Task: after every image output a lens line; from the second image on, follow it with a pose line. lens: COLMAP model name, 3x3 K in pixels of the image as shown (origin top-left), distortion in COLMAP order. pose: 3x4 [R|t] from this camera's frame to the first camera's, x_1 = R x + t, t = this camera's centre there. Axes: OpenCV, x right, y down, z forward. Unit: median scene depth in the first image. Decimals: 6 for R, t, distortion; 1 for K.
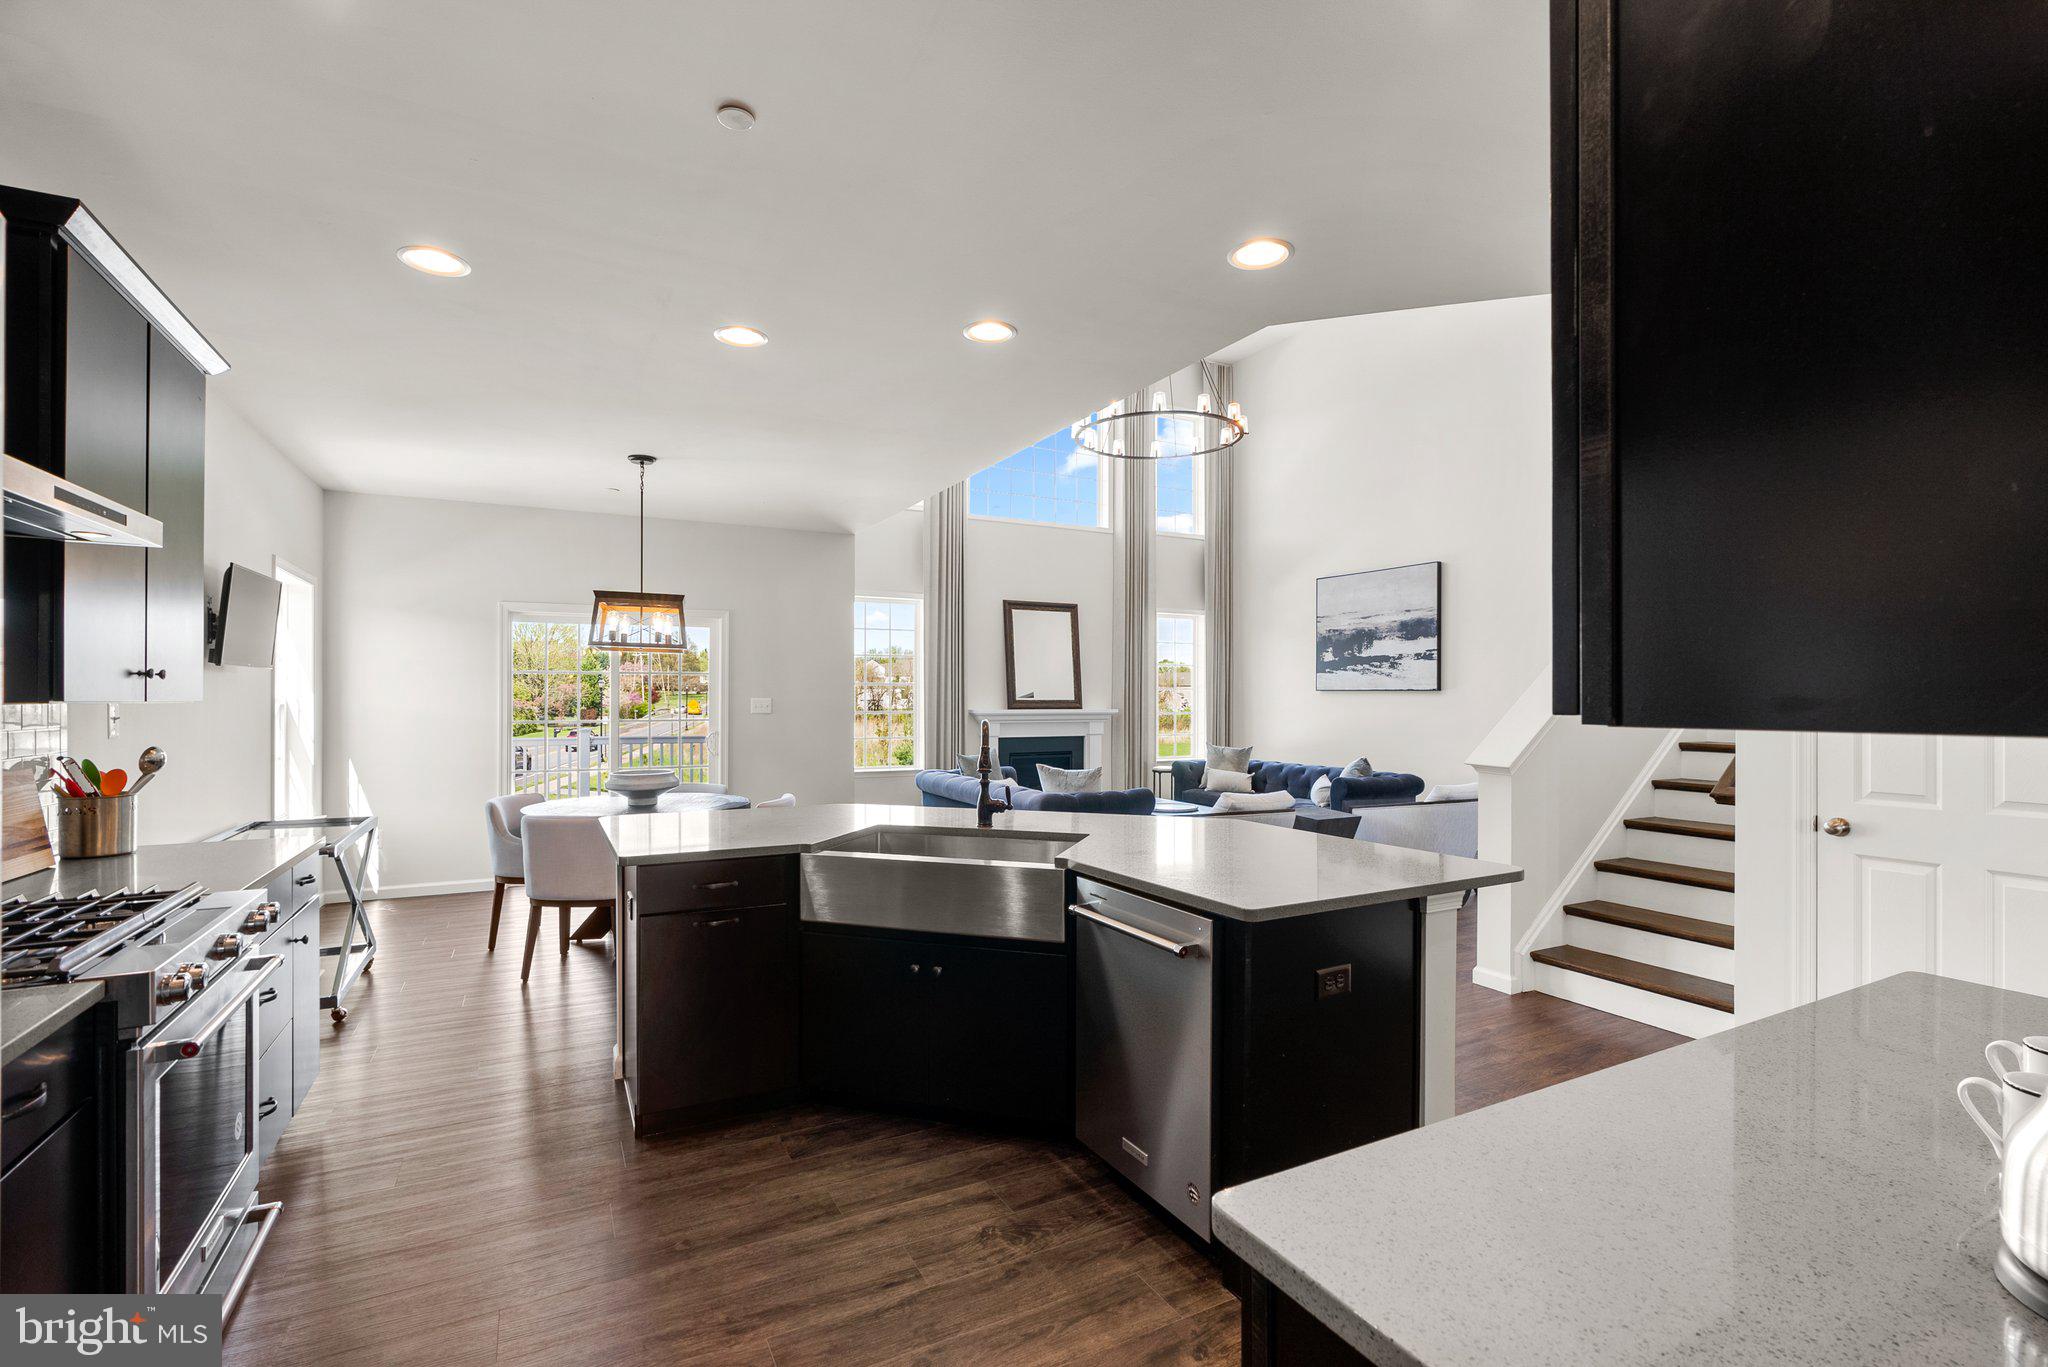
lens RADIAL K [[927.0, 0, 1022.2], [0, 927.0, 691.3], [0, 0, 1]] dist [-0.013476, 0.004375]
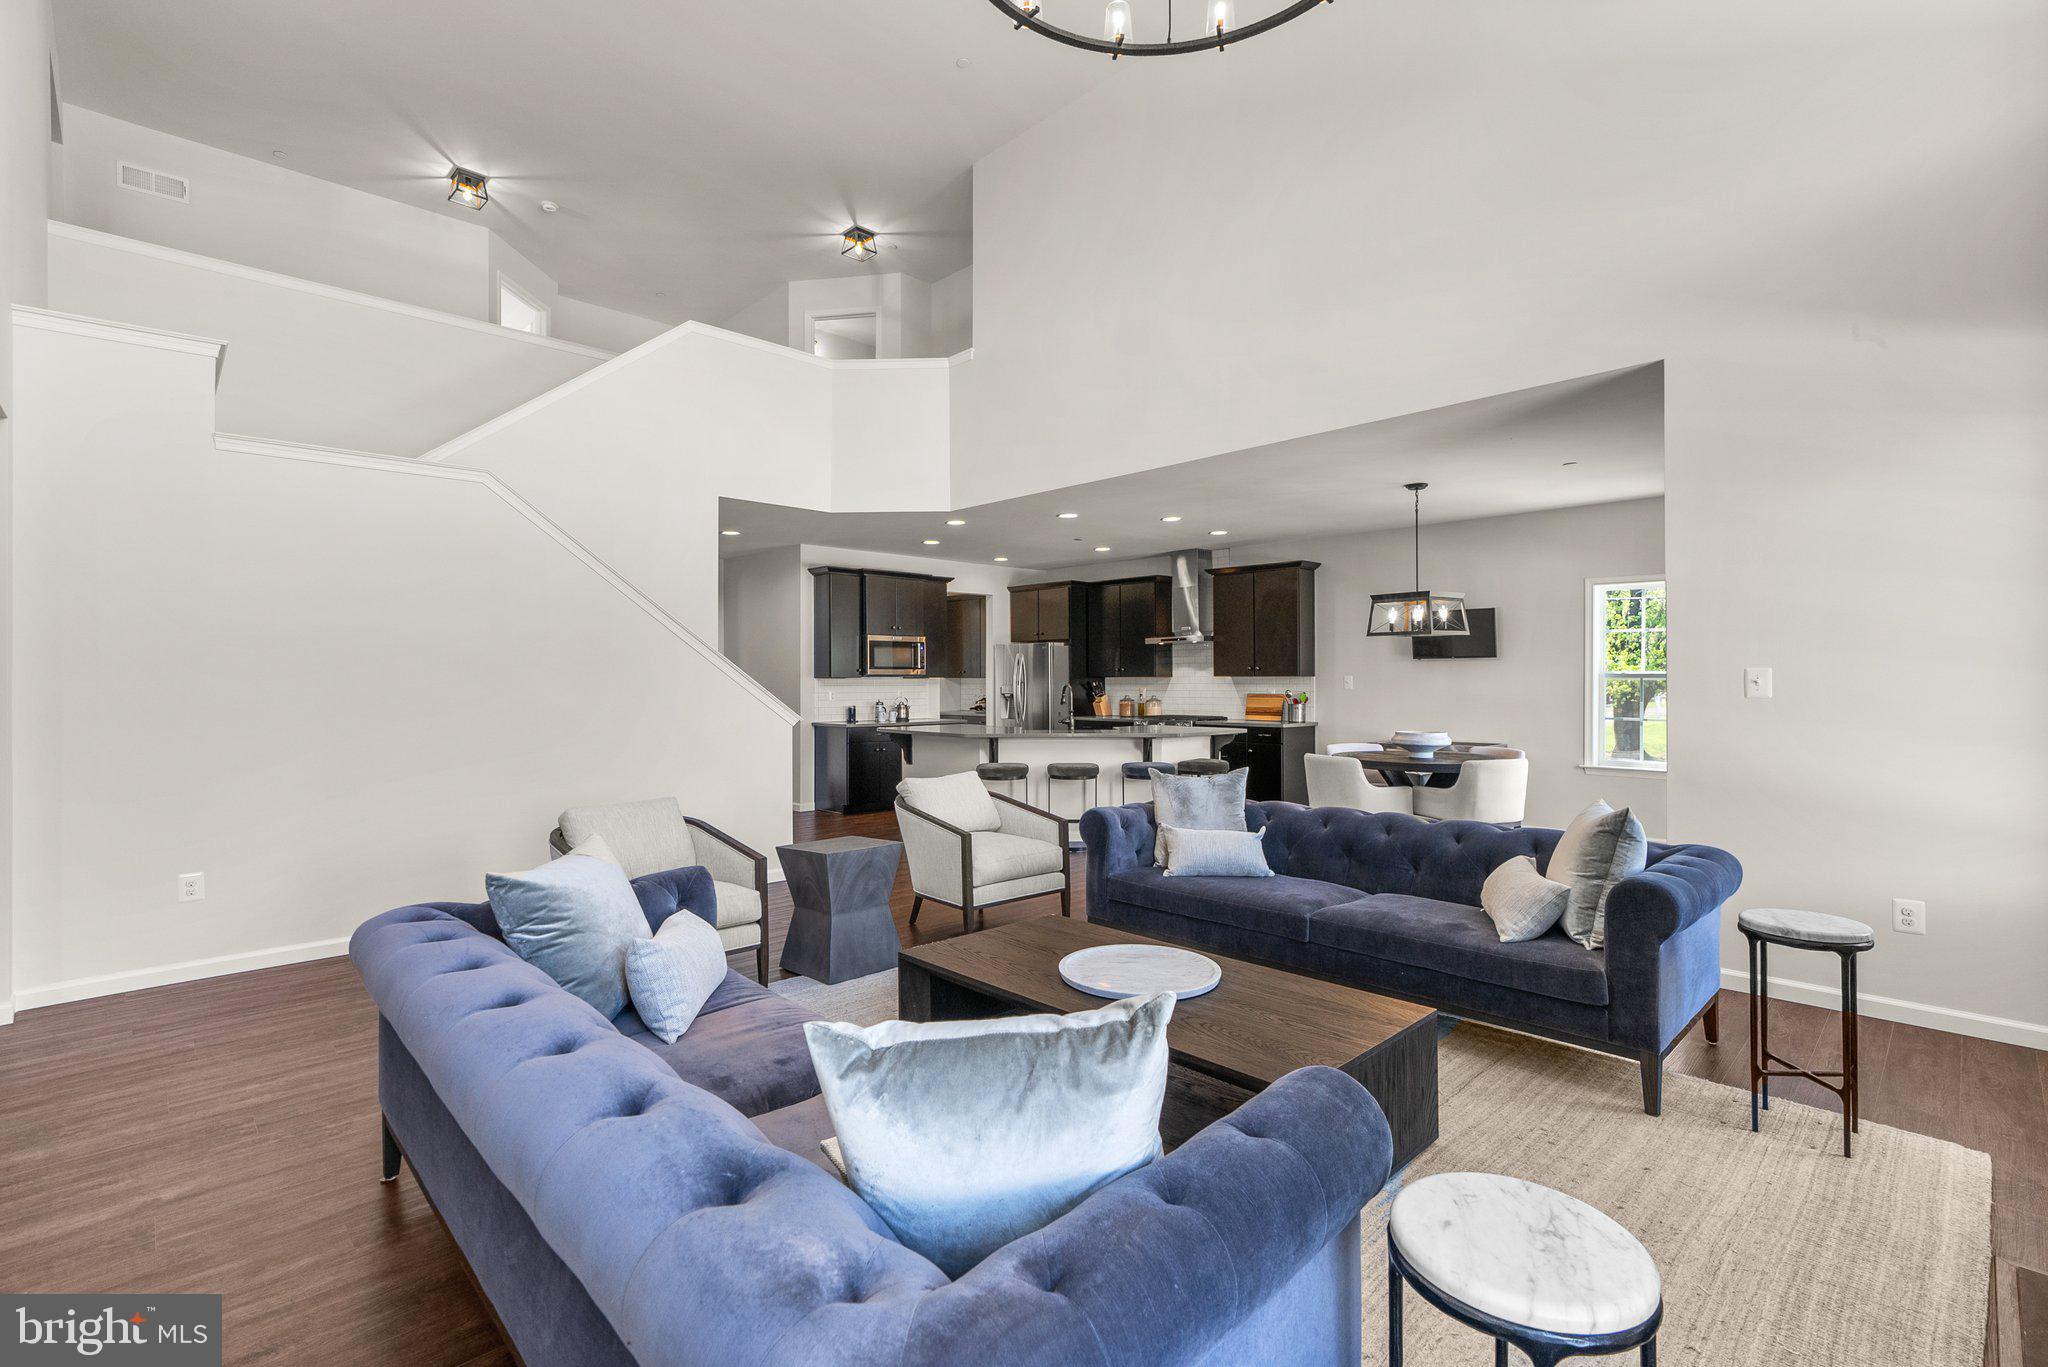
lens RADIAL K [[927.0, 0, 993.2], [0, 927.0, 666.6], [0, 0, 1]] dist [-0.013476, 0.004375]
pose [[-0.968245, -0.002762, -0.249988, 0.367366], [0.002416, 0.999789, -0.020407, 0.017671], [0.249992, -0.020363, -0.968034, 1.626372]]
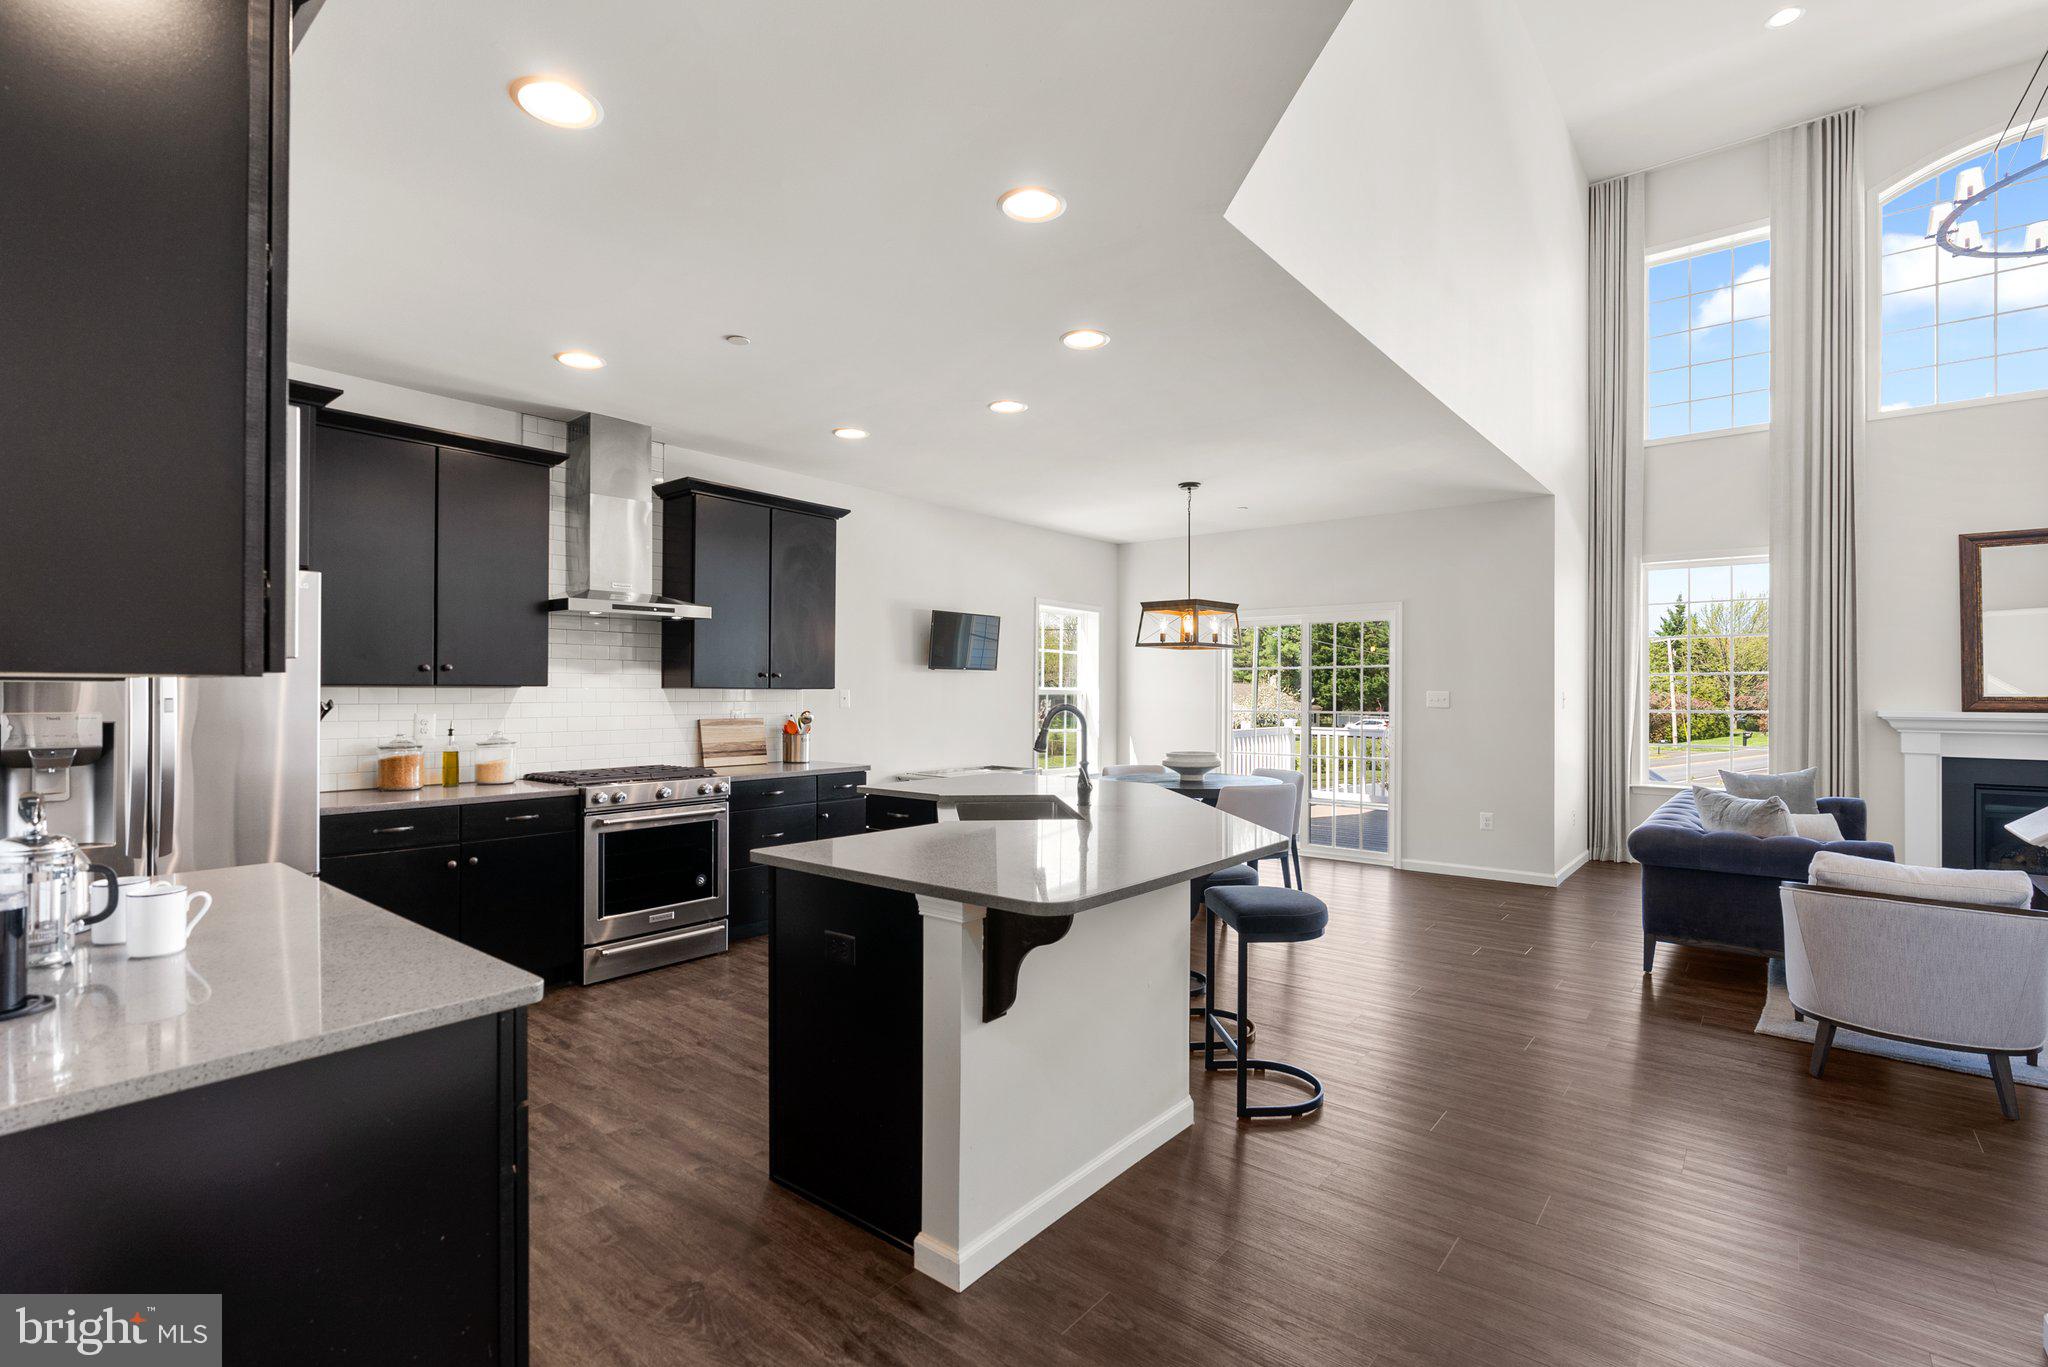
lens RADIAL K [[927.0, 0, 1003.5], [0, 927.0, 690.7], [0, 0, 1]] dist [-0.013476, 0.004375]
pose [[0.375789, -0.001812, -0.926704, 0.463657], [0.001863, 0.999998, -0.001200, 0.007768], [0.926703, -0.001276, 0.375791, 0.264000]]
